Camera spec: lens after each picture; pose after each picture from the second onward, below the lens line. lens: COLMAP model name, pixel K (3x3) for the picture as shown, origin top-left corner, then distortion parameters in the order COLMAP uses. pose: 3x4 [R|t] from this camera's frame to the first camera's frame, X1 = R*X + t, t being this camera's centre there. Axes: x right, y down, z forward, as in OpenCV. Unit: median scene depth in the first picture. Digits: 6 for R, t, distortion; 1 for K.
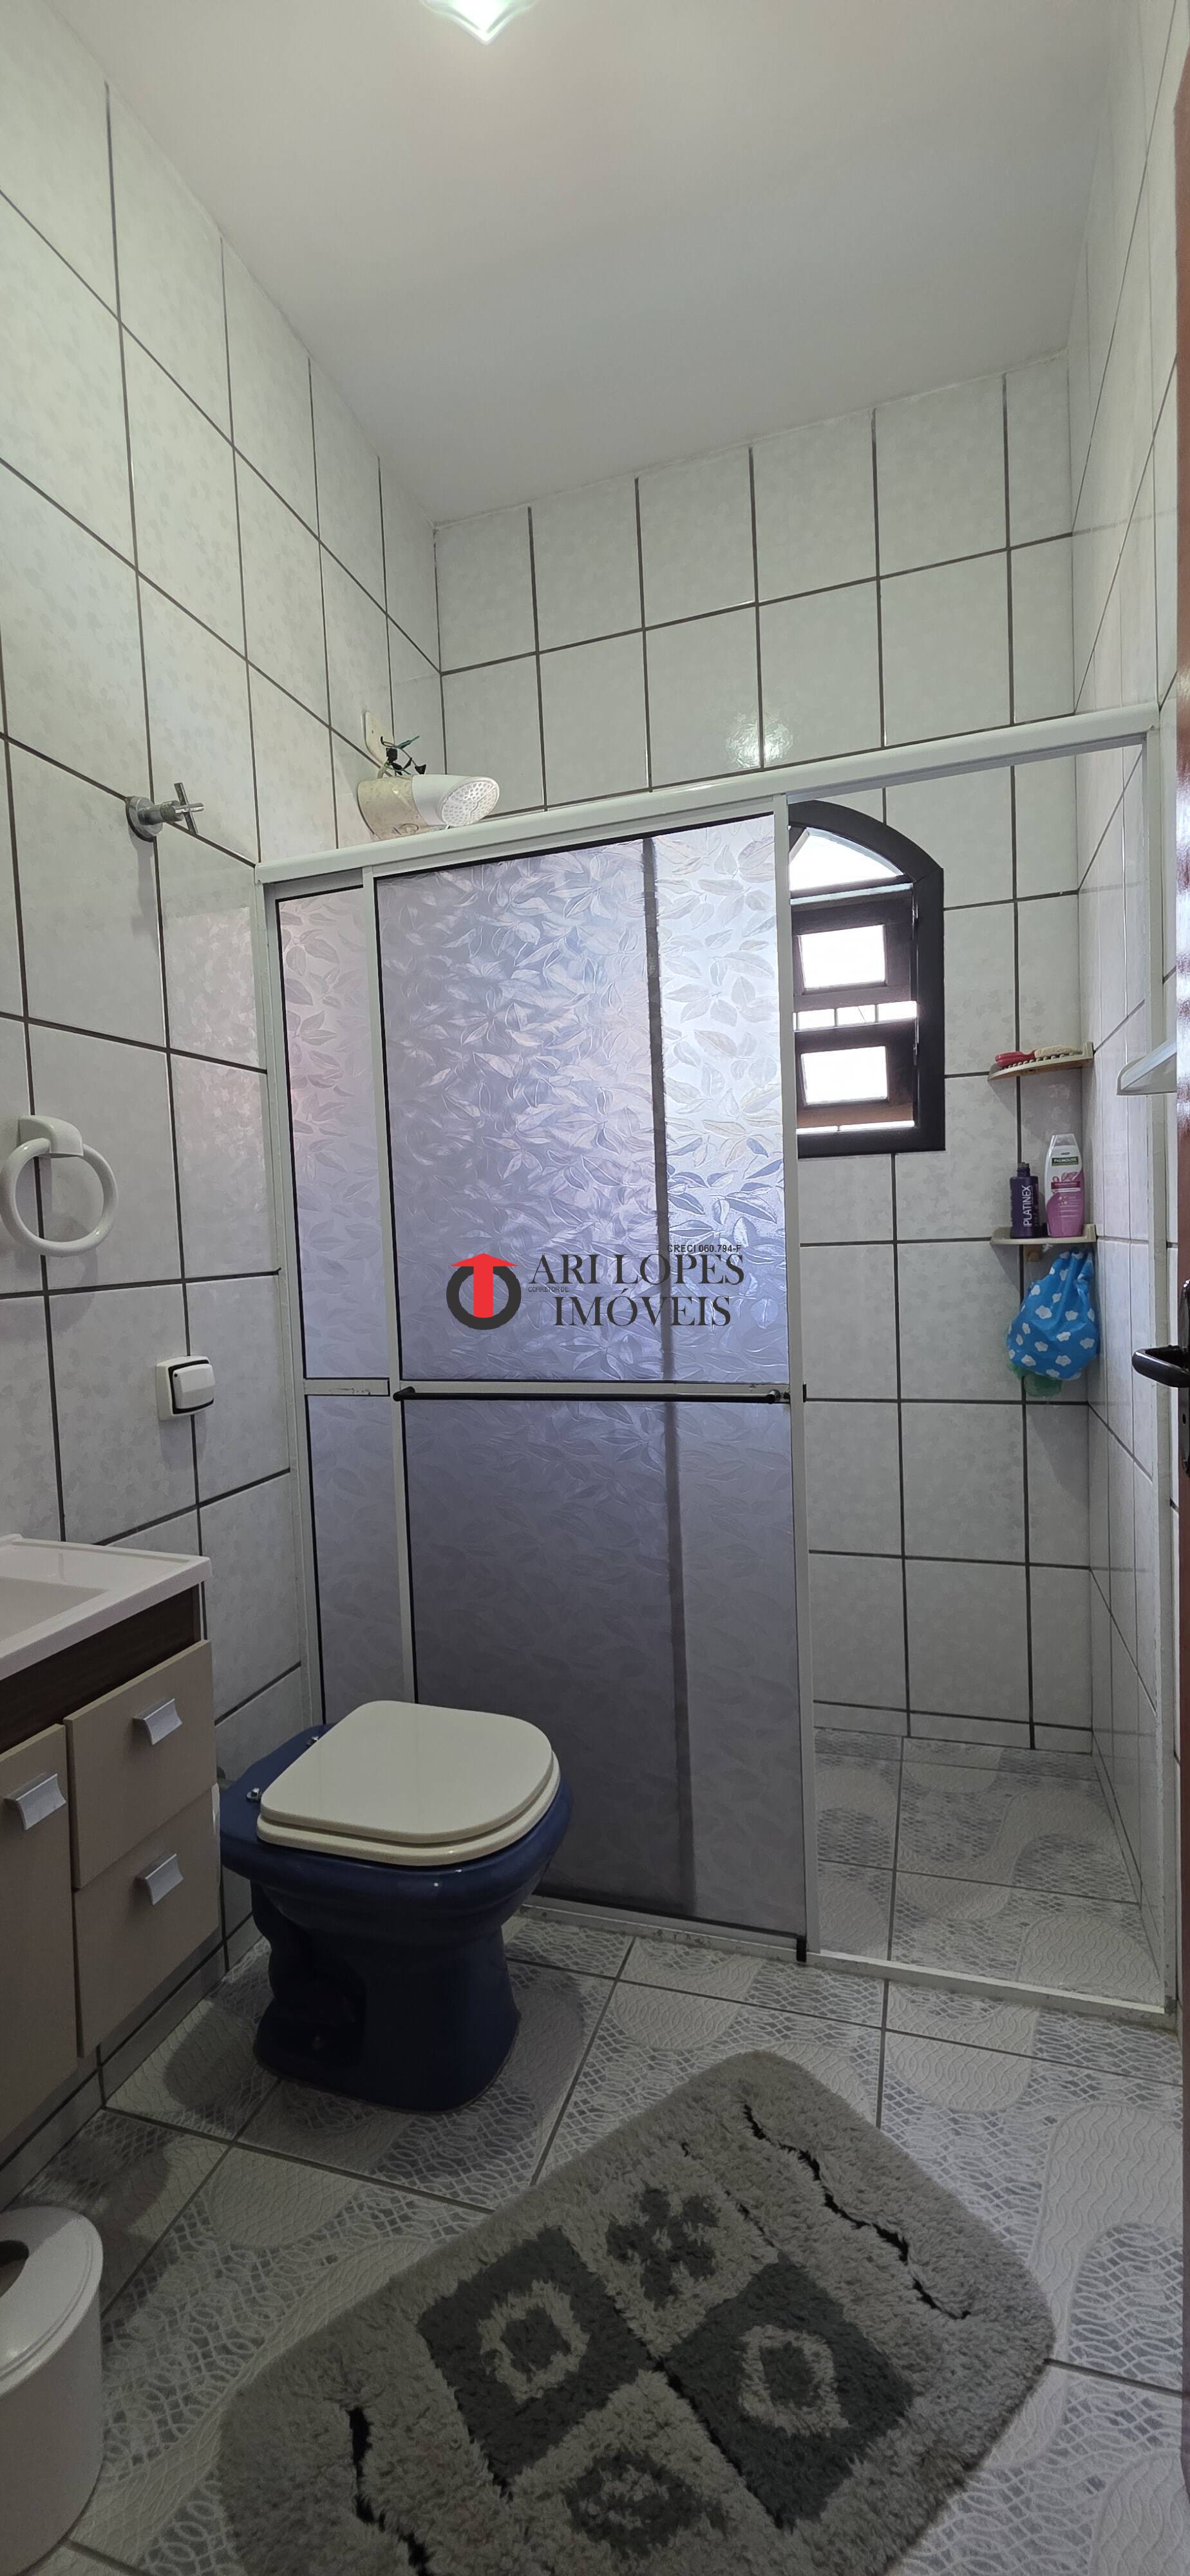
lens RADIAL K [[1025.4, 0, 595.0], [0, 1025.4, 1288.0], [0, 0, 1]] dist [0.013643, -0.007139]
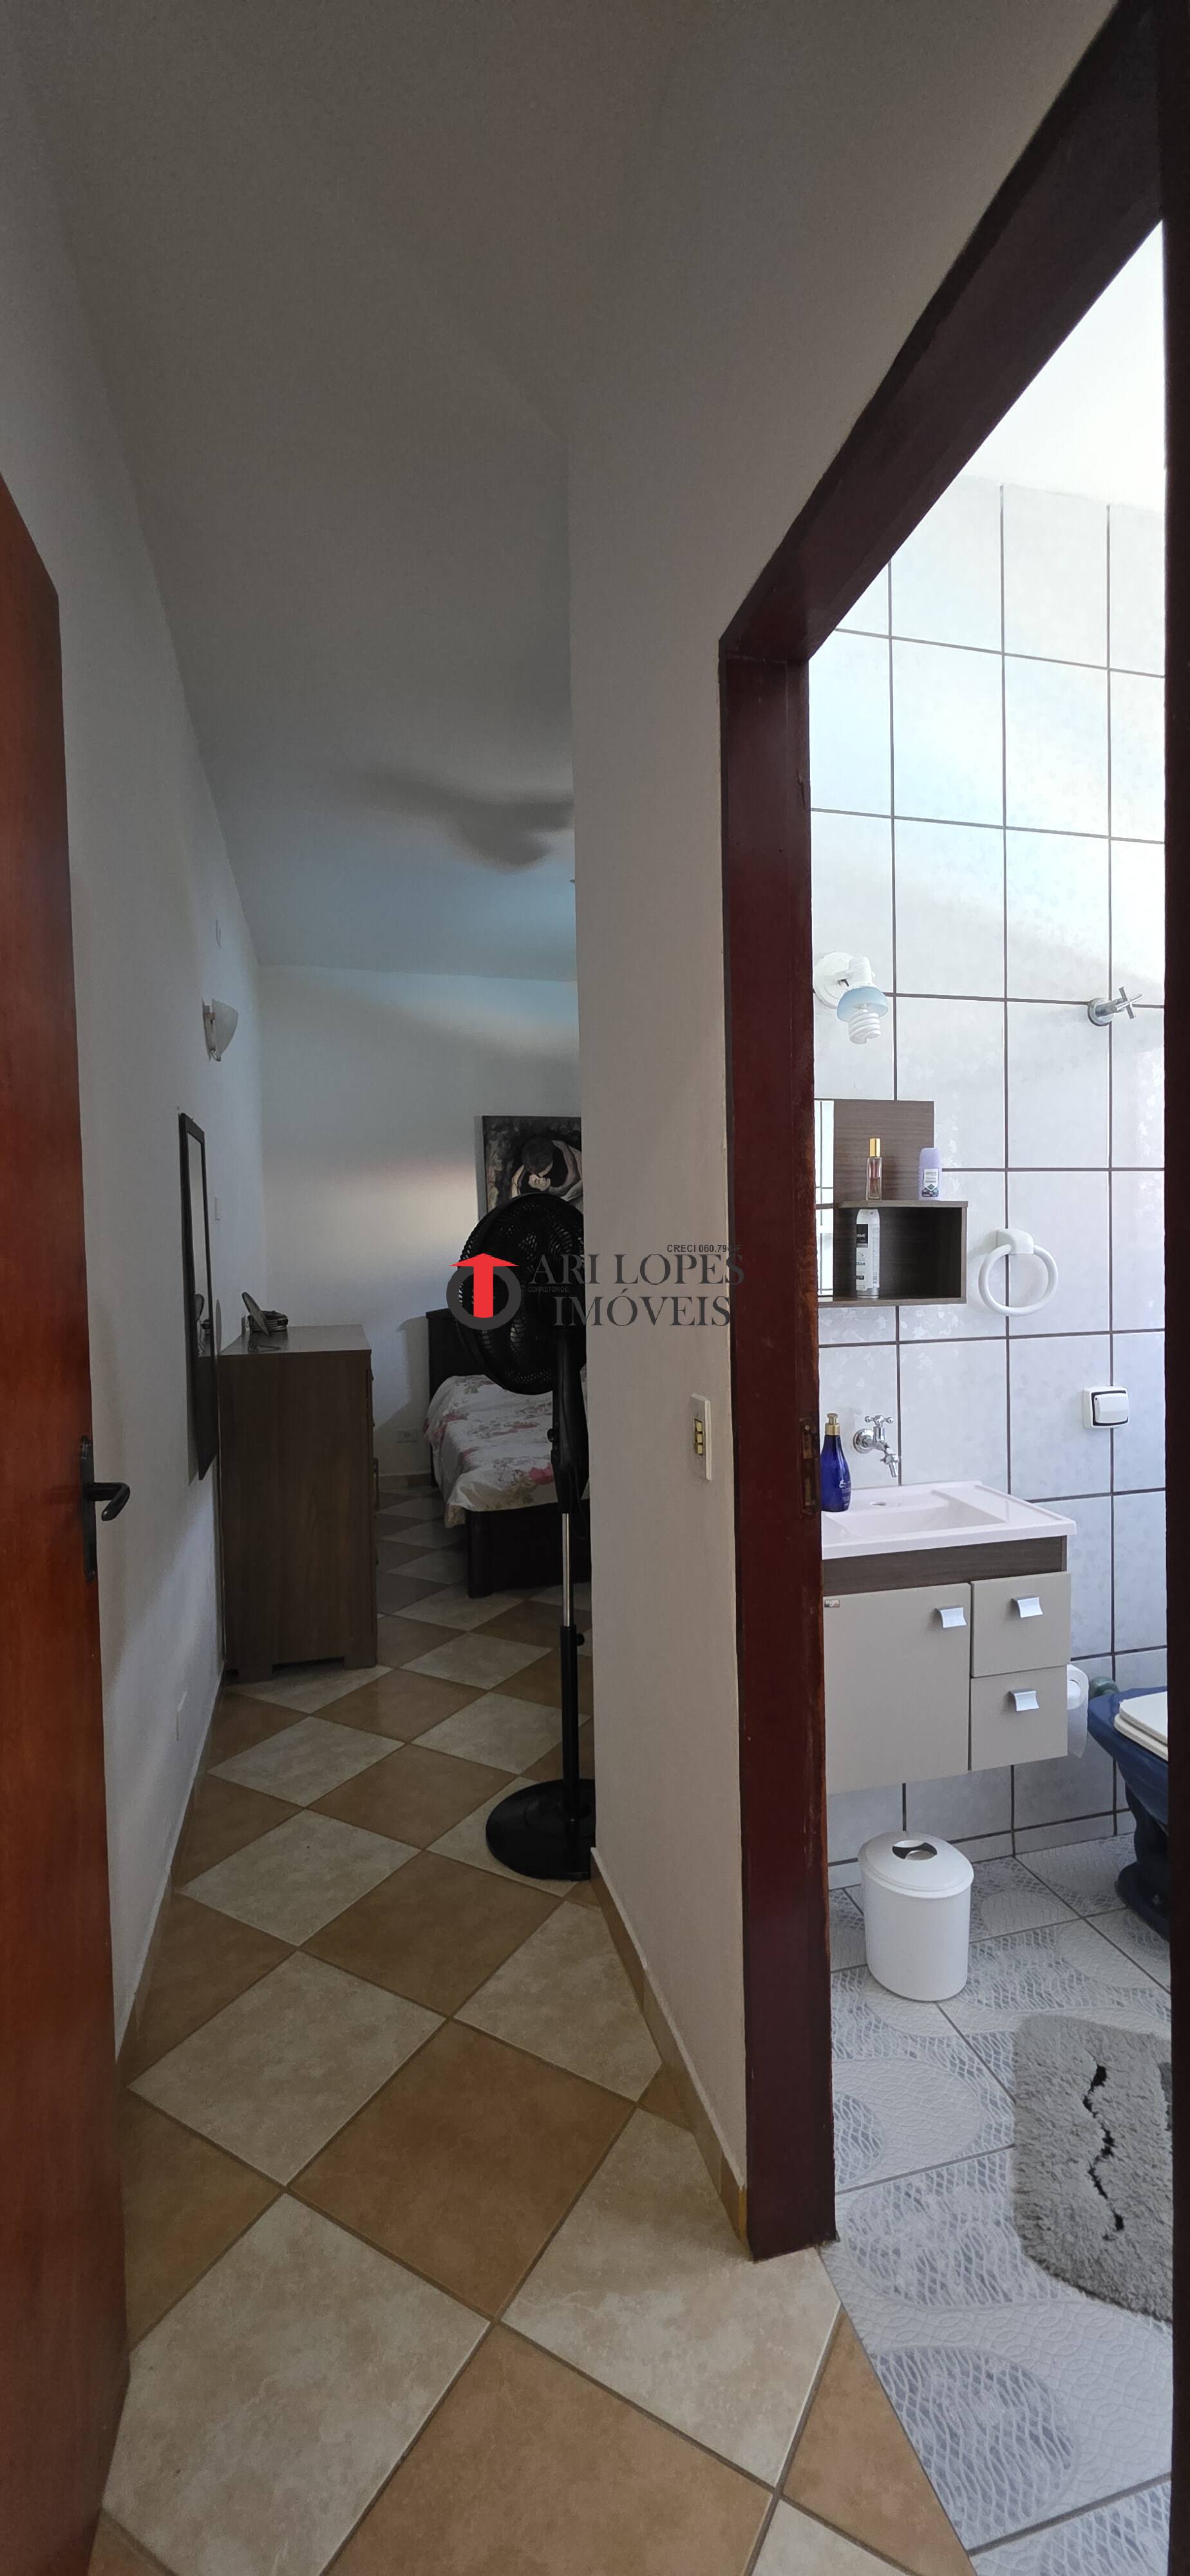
lens RADIAL K [[1025.4, 0, 595.0], [0, 1025.4, 1288.0], [0, 0, 1]] dist [0.013643, -0.007139]
pose [[0.531559, 0.057715, -0.845052, 0.463608], [-0.046211, 0.998166, 0.039105, -0.102071], [0.845760, 0.018264, 0.533252, -0.393107]]
